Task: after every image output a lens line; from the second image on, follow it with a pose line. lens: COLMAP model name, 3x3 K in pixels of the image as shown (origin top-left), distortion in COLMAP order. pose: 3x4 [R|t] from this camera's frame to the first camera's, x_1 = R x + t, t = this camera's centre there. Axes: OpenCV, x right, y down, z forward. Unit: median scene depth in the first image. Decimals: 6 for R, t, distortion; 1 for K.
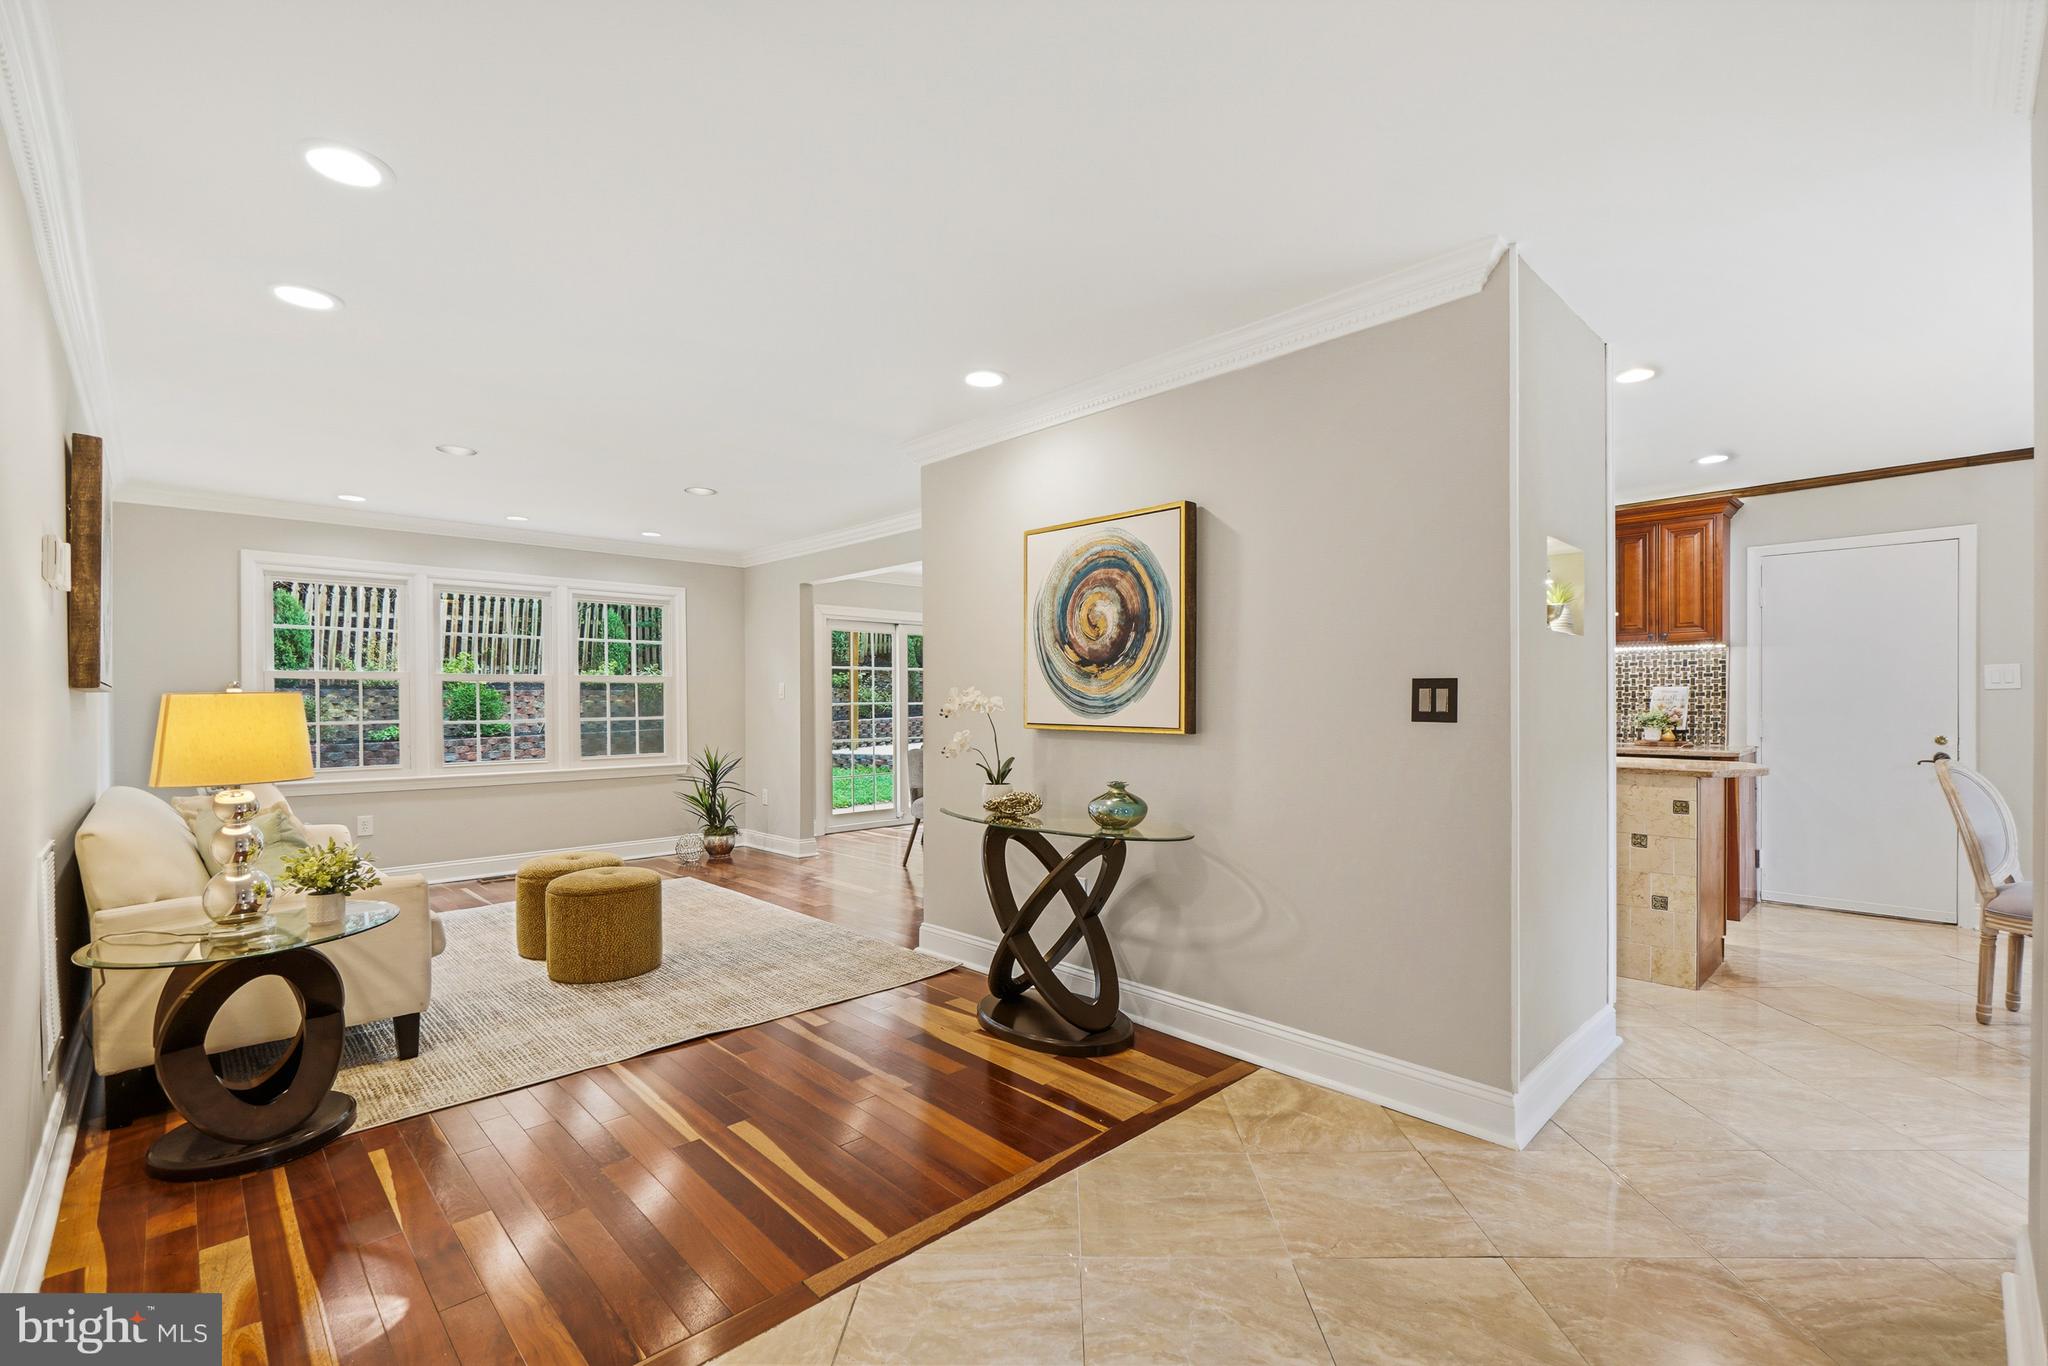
lens RADIAL K [[916.4, 0, 1045.4], [0, 916.4, 709.0], [0, 0, 1]] dist [0.004352, -0.001394]
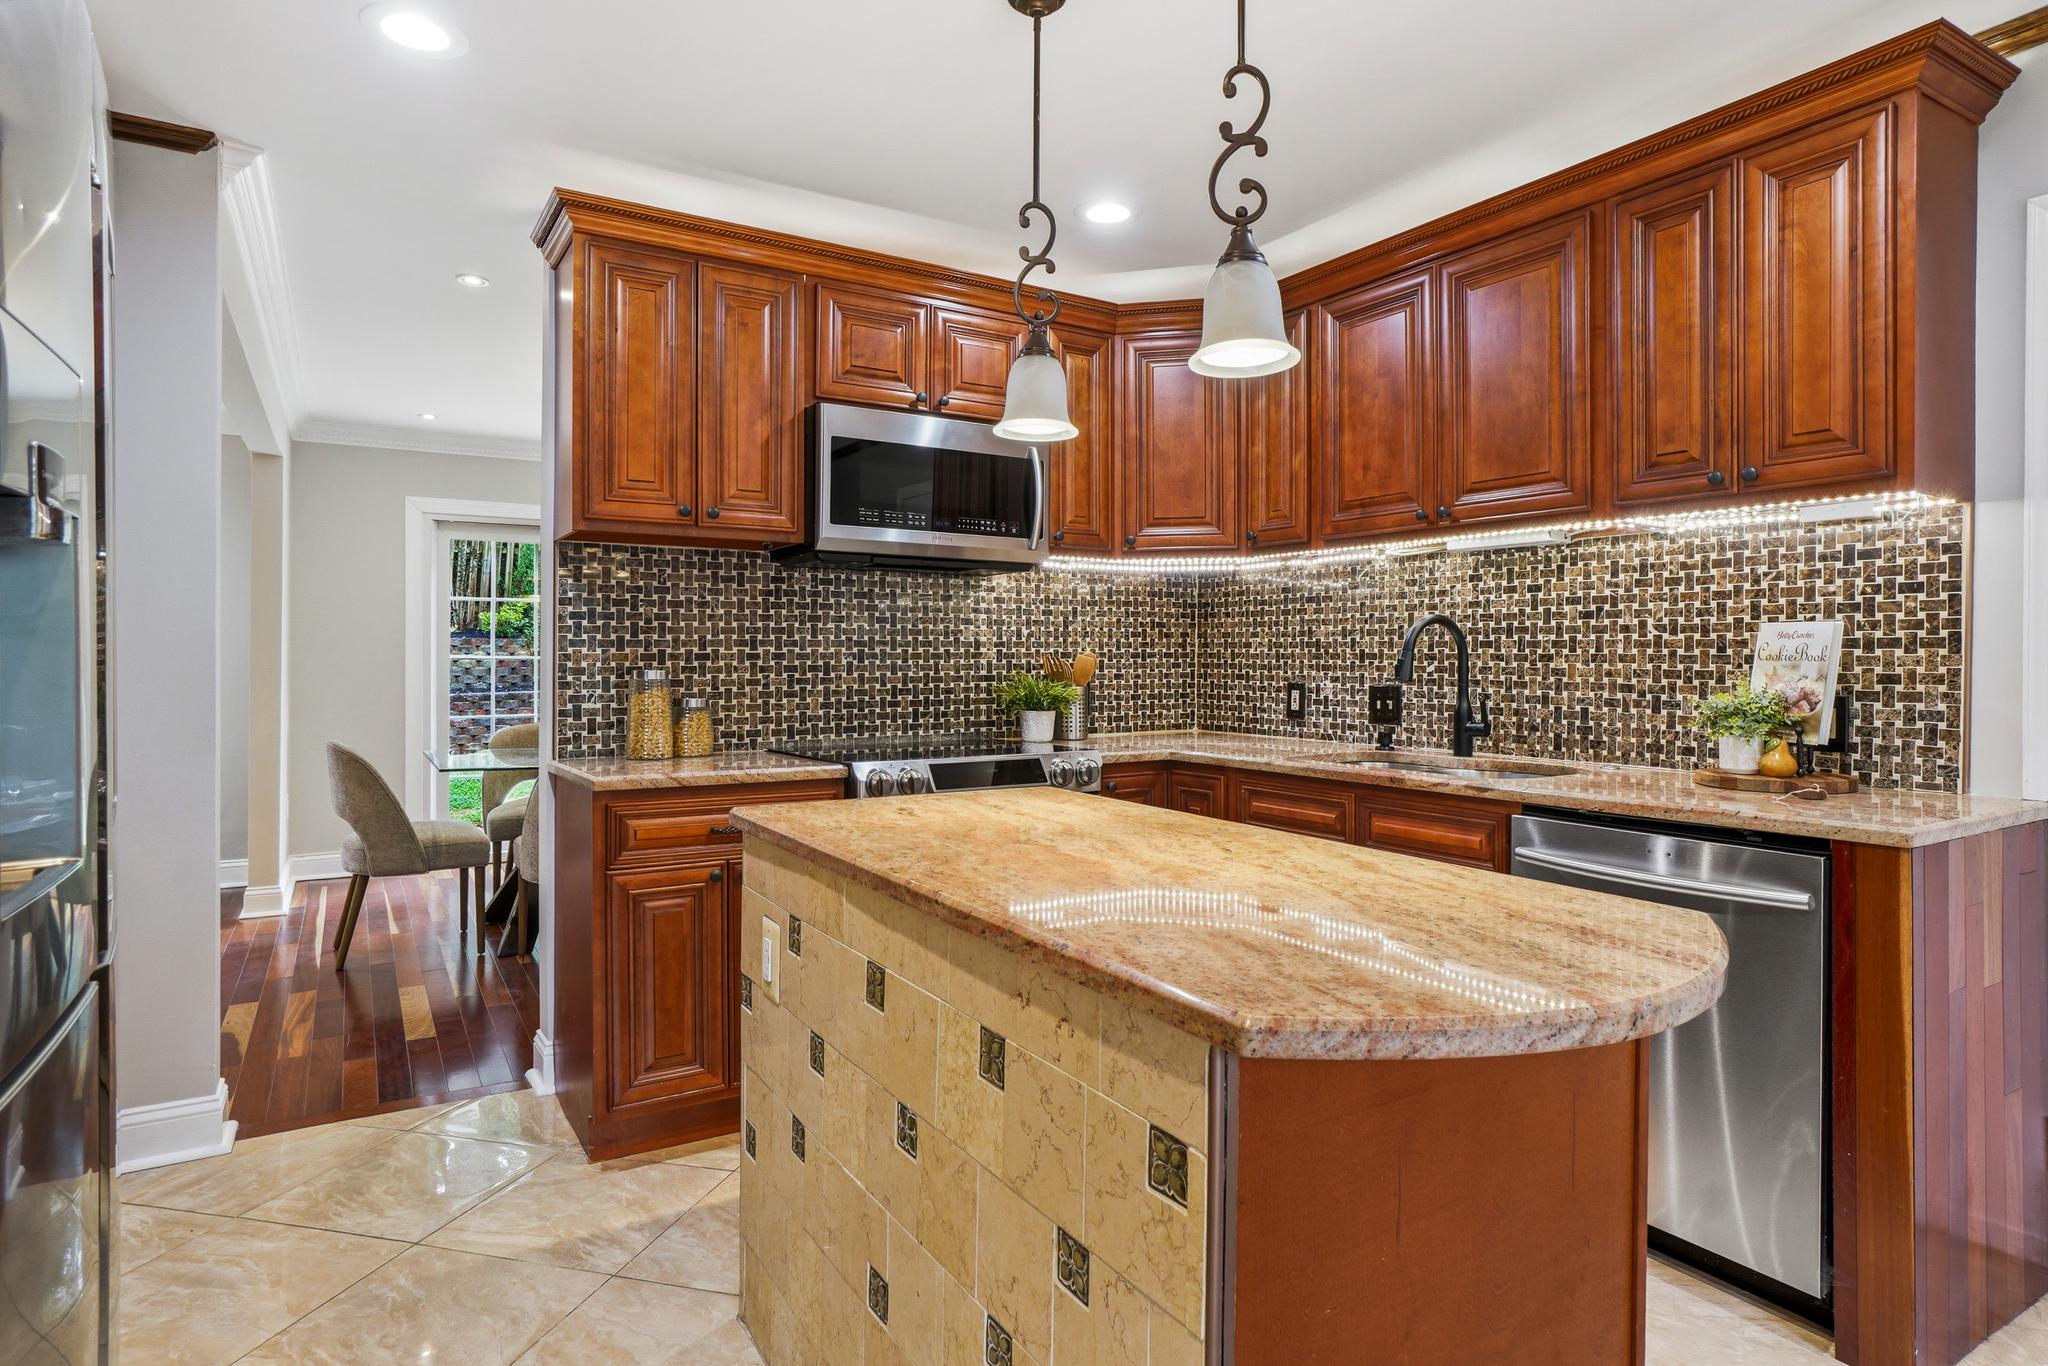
lens RADIAL K [[1134.0, 0, 1050.7], [0, 1134.0, 655.4], [0, 0, 1]] dist [-0.005432, 0.002840]
pose [[0.974372, 0.006251, -0.224855, 0.499111], [-0.007782, 0.999952, -0.005922, -0.006362], [0.224808, 0.007520, 0.974374, 0.508520]]
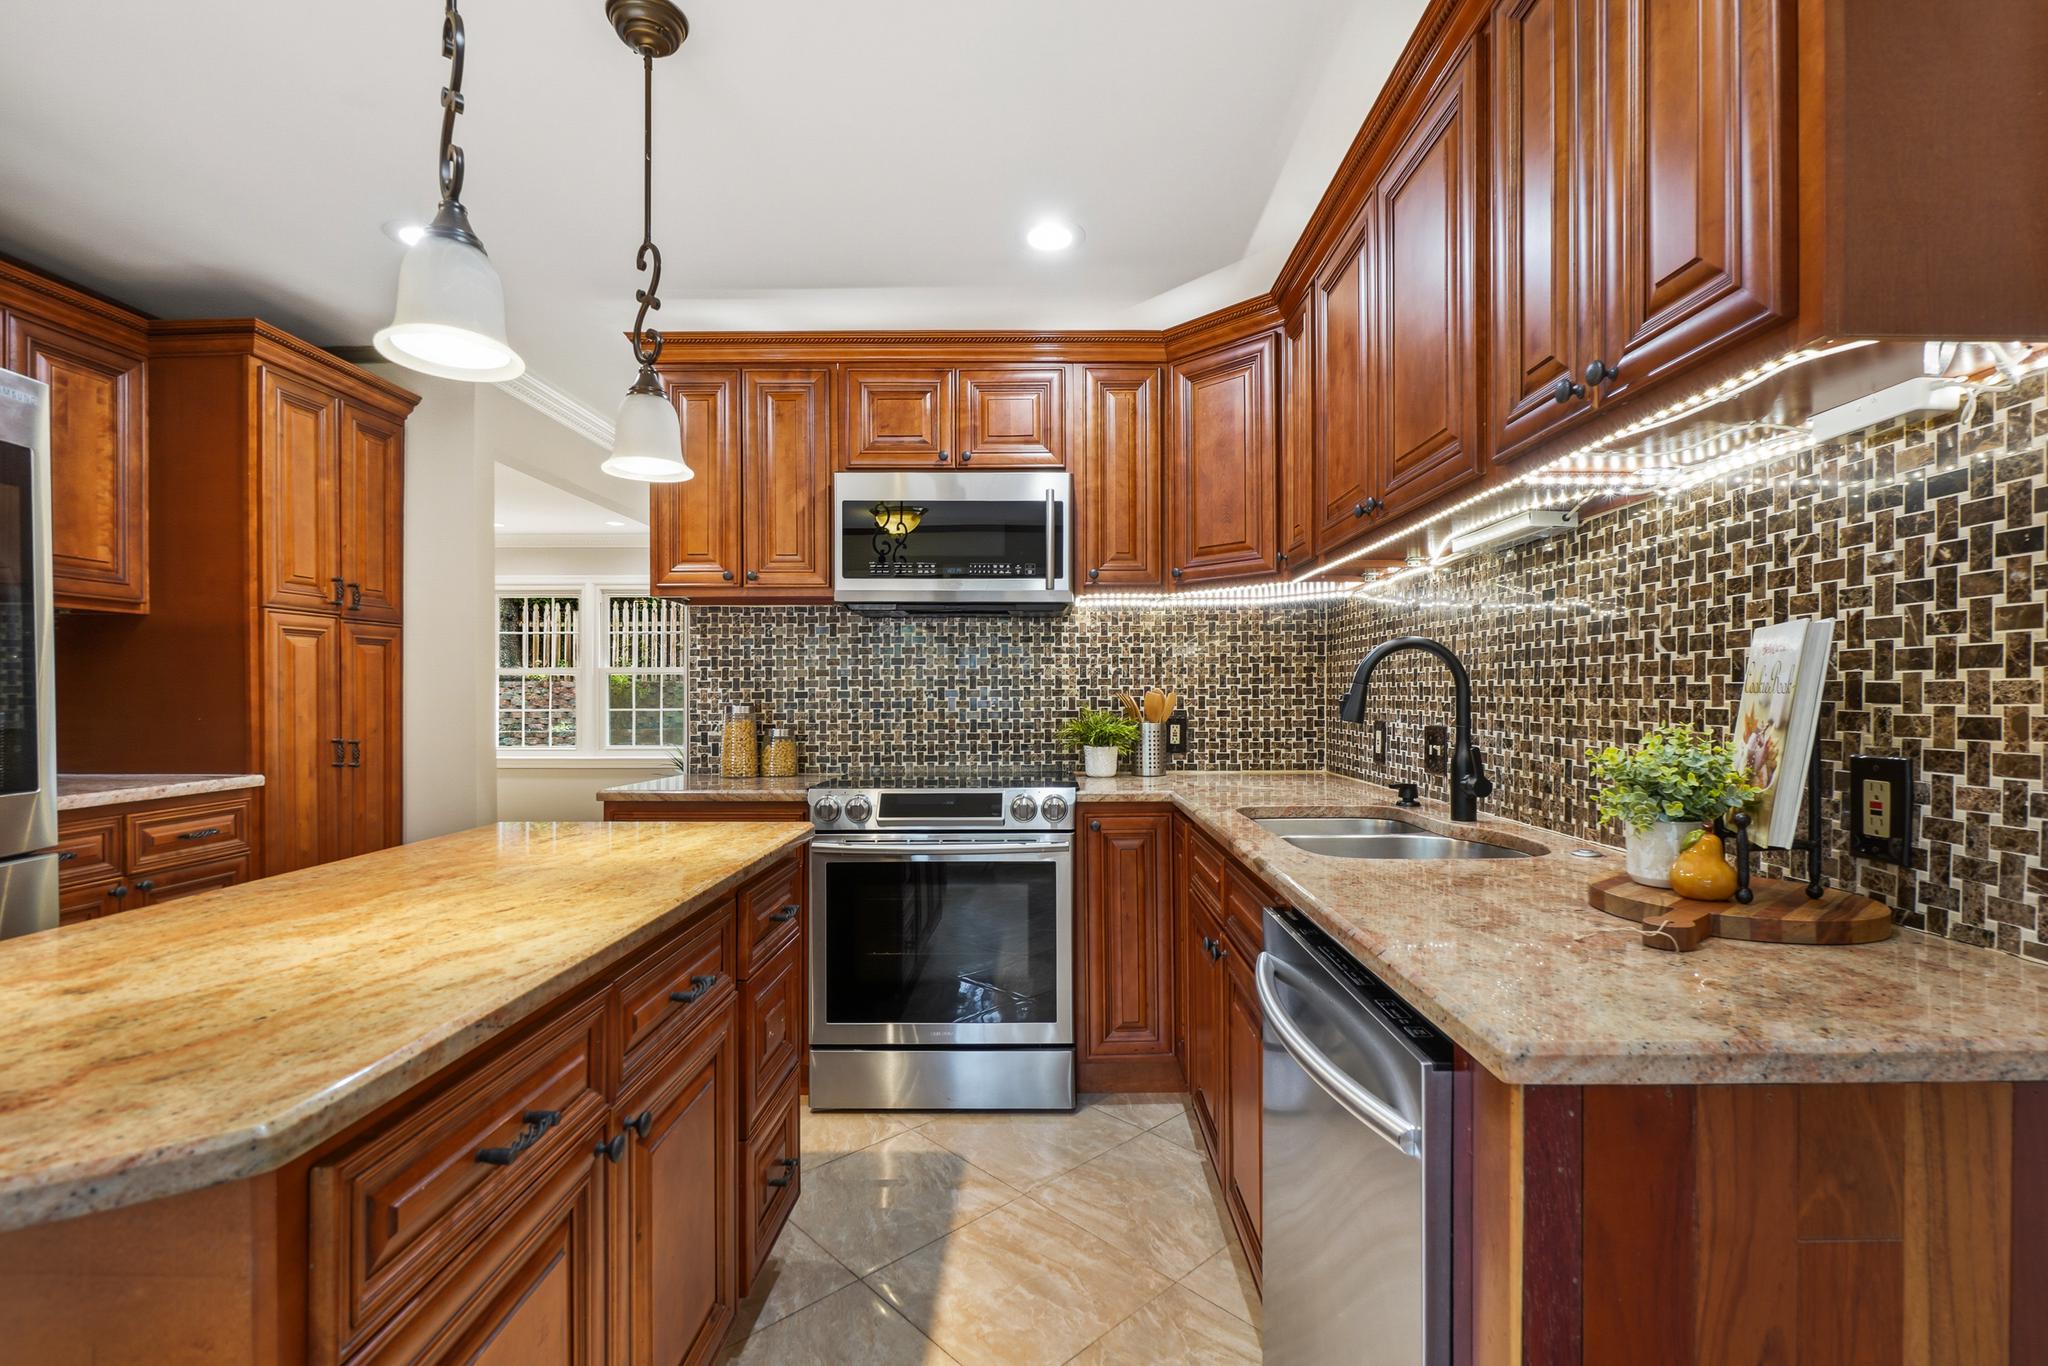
lens RADIAL K [[916.4, 0, 1038.1], [0, 916.4, 702.7], [0, 0, 1]] dist [0.004352, -0.001394]
pose [[0.694712, 0.008564, -0.719237, 0.714788], [-0.004892, 0.999962, 0.007182, -0.007694], [0.719272, -0.001471, 0.694727, 0.749173]]
